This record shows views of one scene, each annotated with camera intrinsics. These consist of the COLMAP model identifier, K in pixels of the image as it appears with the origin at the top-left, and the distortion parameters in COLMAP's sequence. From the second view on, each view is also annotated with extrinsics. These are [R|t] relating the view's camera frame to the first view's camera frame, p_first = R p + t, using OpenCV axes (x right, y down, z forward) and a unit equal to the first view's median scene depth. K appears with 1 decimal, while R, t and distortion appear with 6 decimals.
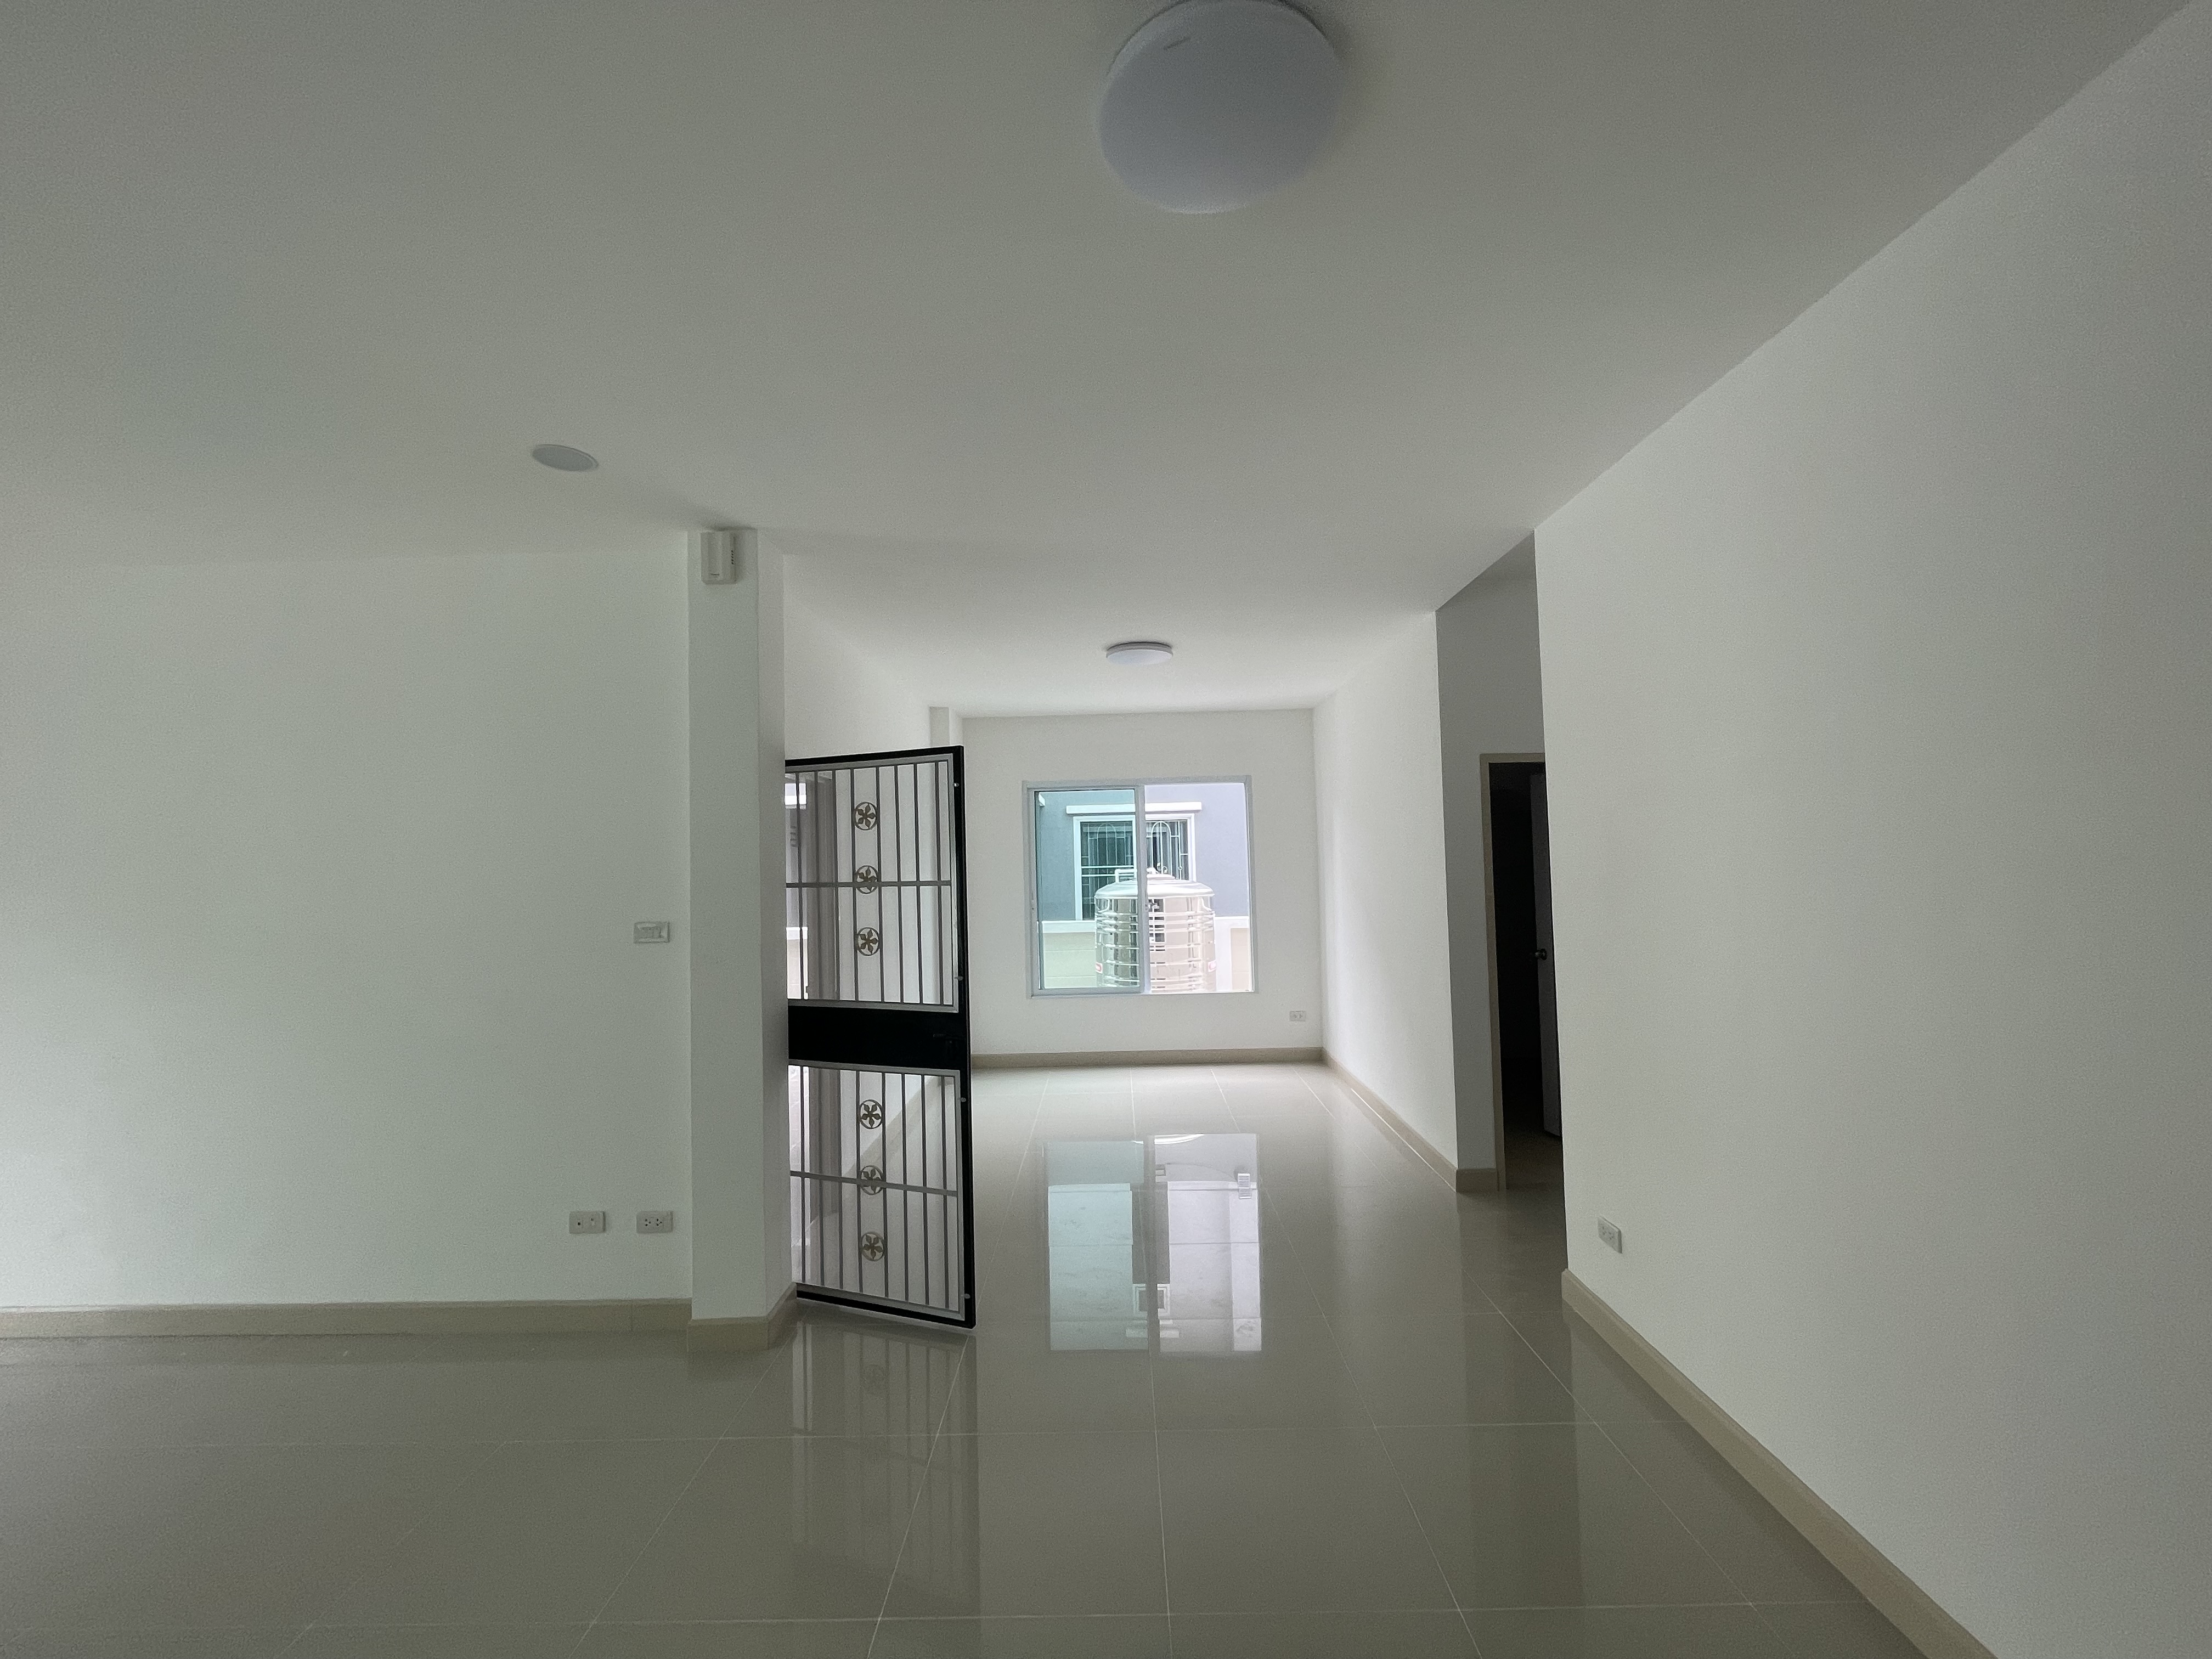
lens RADIAL K [[892.5, 0, 1106.0], [0, 892.5, 829.5], [0, 0, 1]] dist [-0.004655, 0.000724]
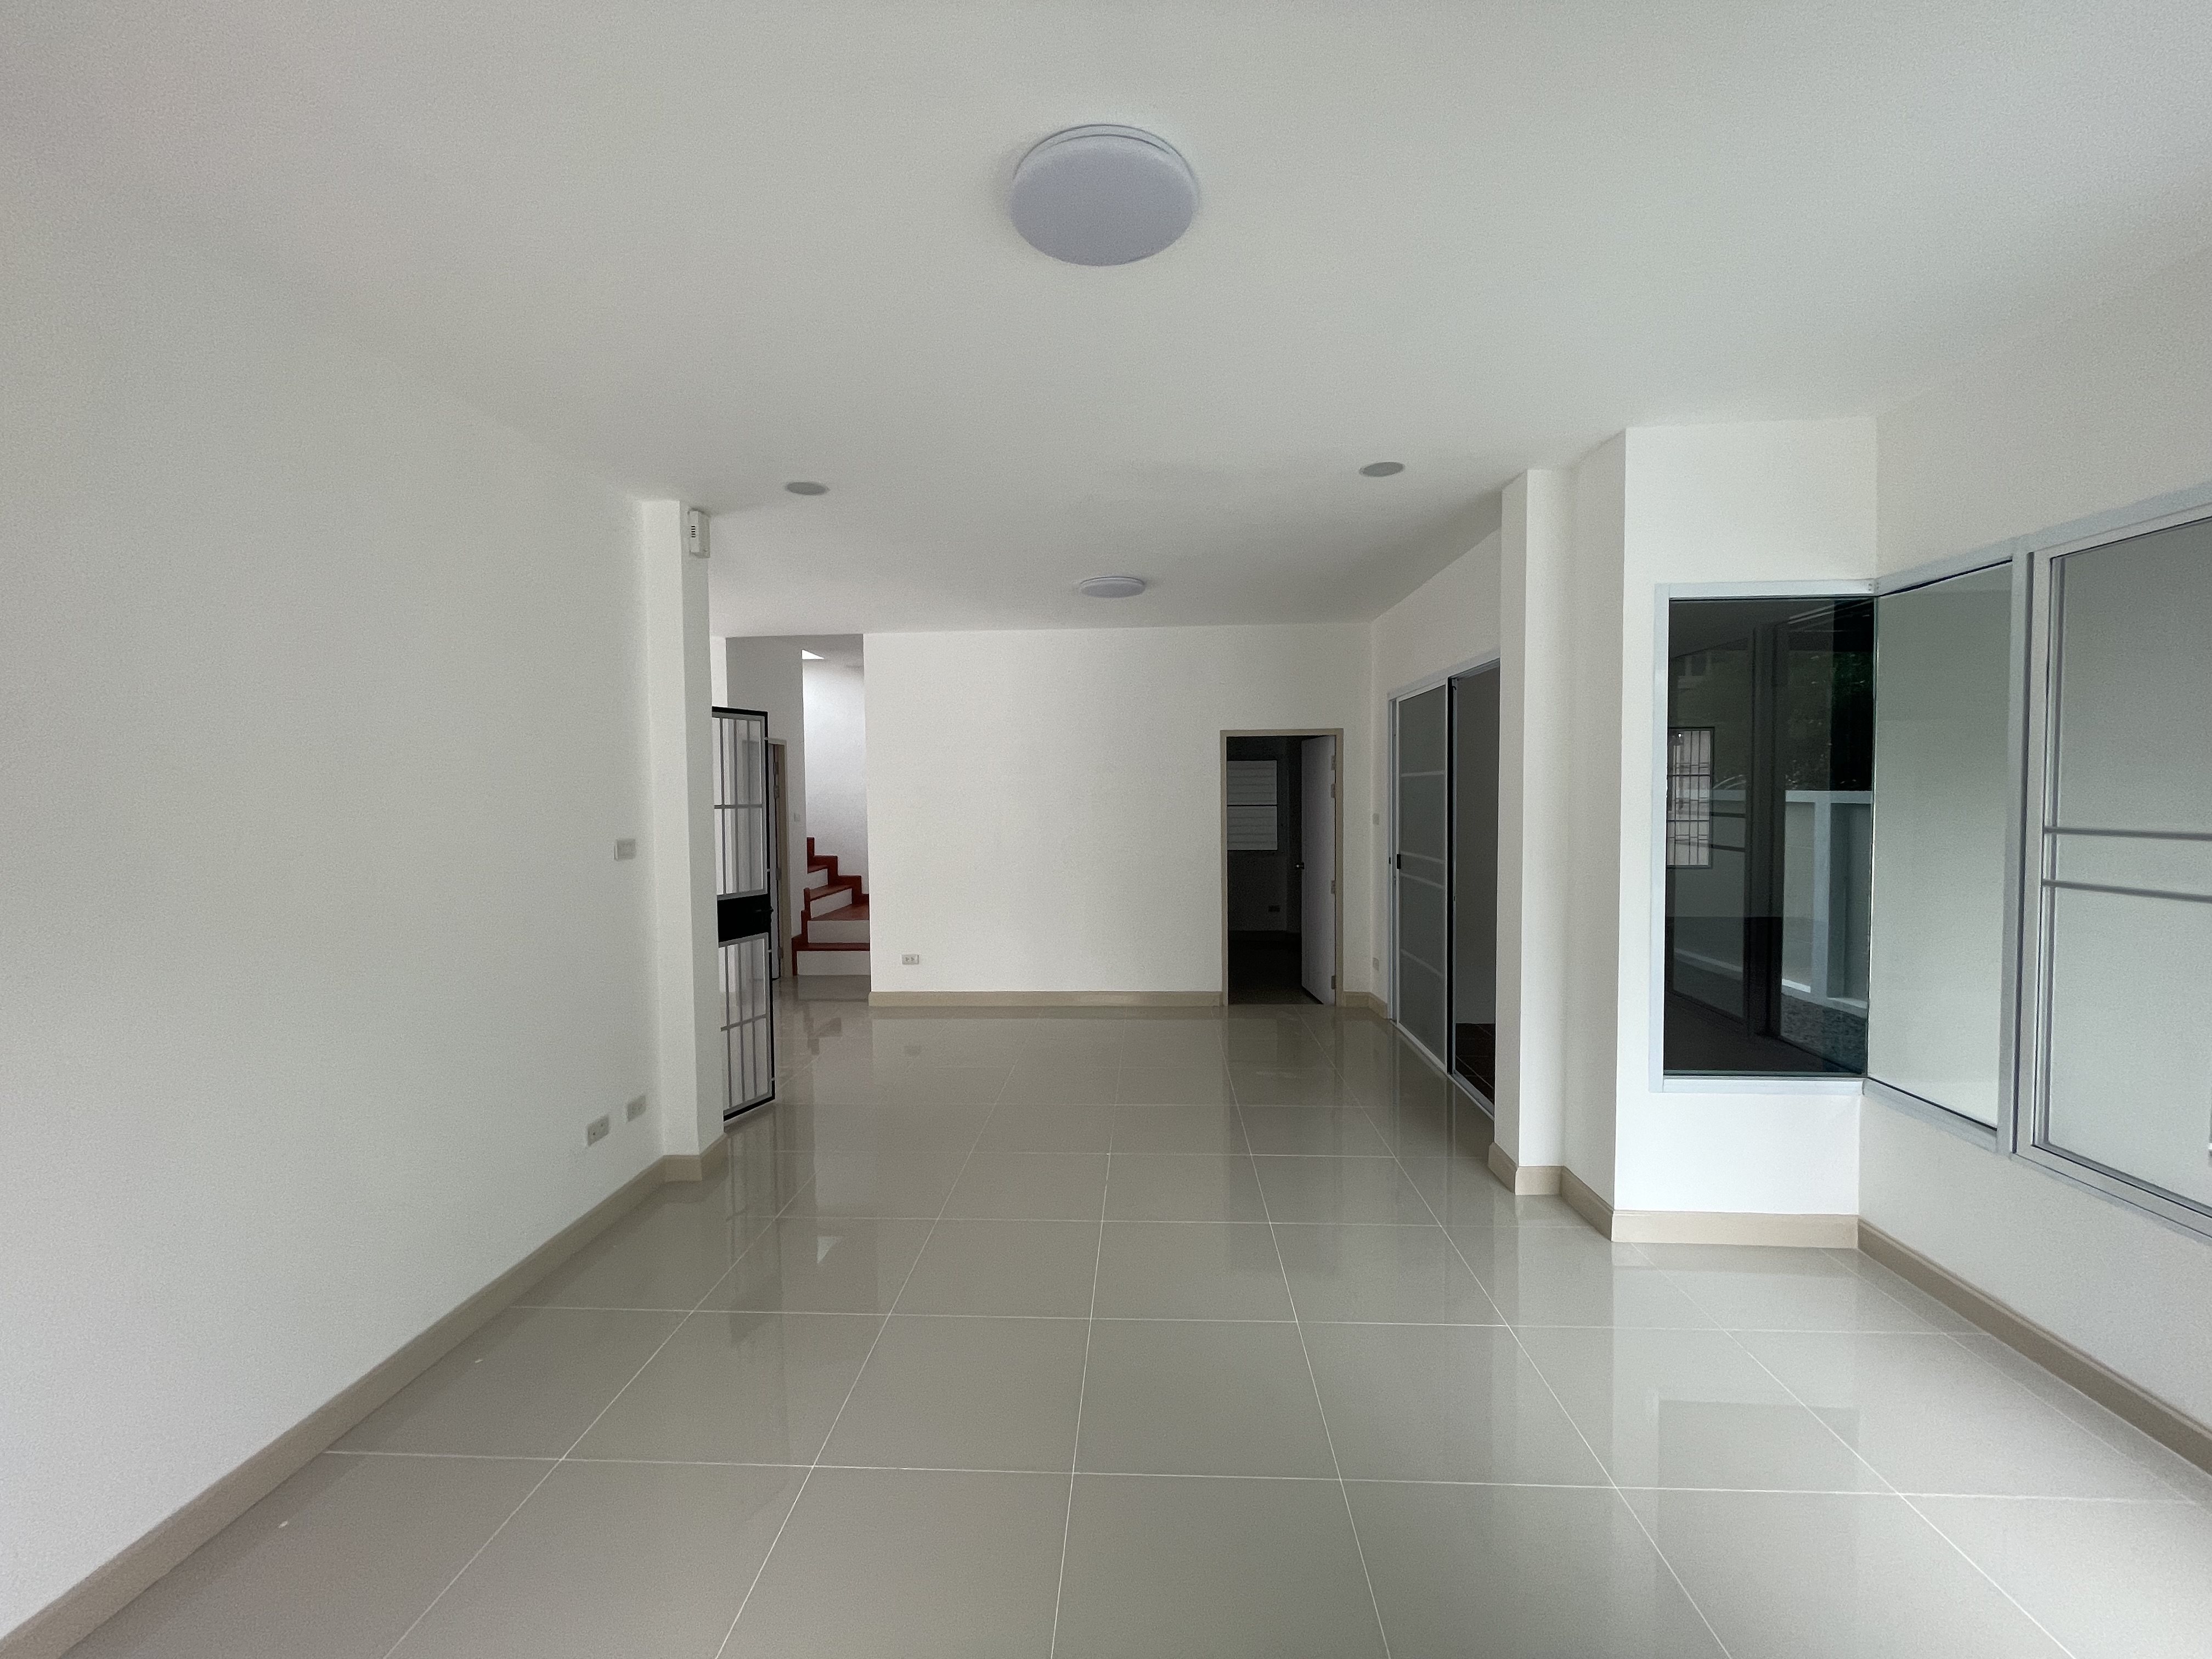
lens RADIAL K [[892.5, 0, 1106.0], [0, 892.5, 829.5], [0, 0, 1]] dist [-0.004655, 0.000724]
pose [[0.032615, -0.017748, 0.999310, -1.593304], [-0.049537, 0.998585, 0.019352, 0.042684], [-0.998240, -0.050134, 0.031690, 0.395824]]
